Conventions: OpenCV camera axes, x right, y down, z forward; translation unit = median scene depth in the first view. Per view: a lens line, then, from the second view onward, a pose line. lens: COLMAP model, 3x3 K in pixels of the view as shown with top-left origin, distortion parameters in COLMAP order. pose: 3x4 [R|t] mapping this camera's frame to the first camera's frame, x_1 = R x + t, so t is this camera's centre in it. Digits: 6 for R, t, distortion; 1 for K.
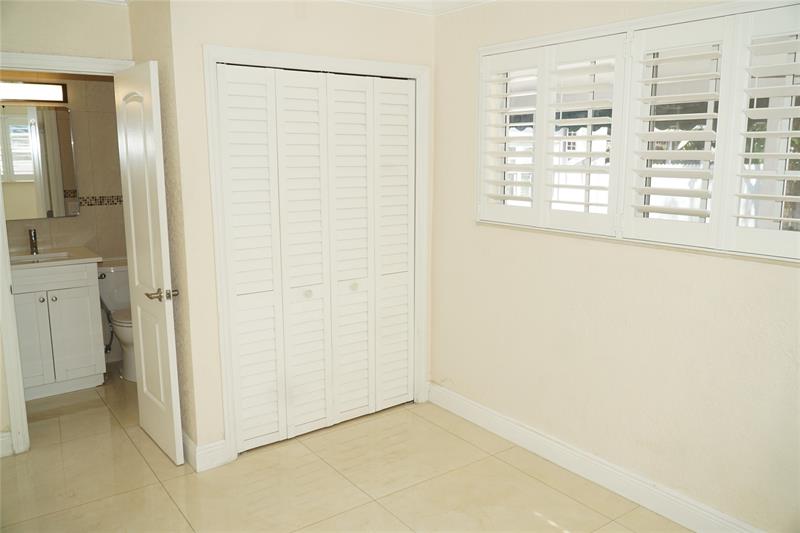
lens RADIAL K [[631.3, 0, 402.6], [0, 631.3, 254.3], [0, 0, 1]] dist [-0.000425, -0.030610]
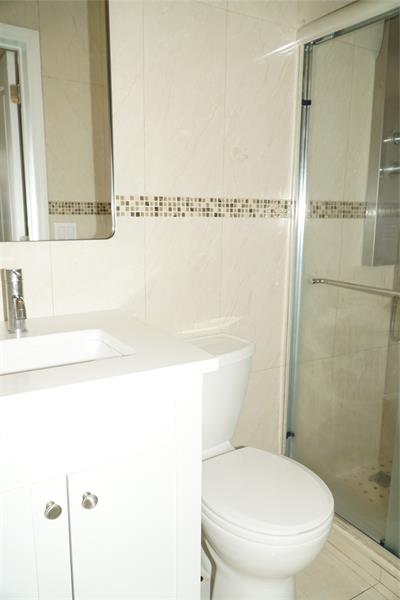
lens RADIAL K [[473.5, 0, 200.0], [0, 473.5, 300.0], [0, 0, 1]] dist [-0.000425, -0.030610]
pose [[0.990242, 0.041836, -0.132927, -0.402196], [-0.034671, 0.997842, 0.055768, -0.038792], [0.134973, -0.050615, 0.989556, 0.671223]]
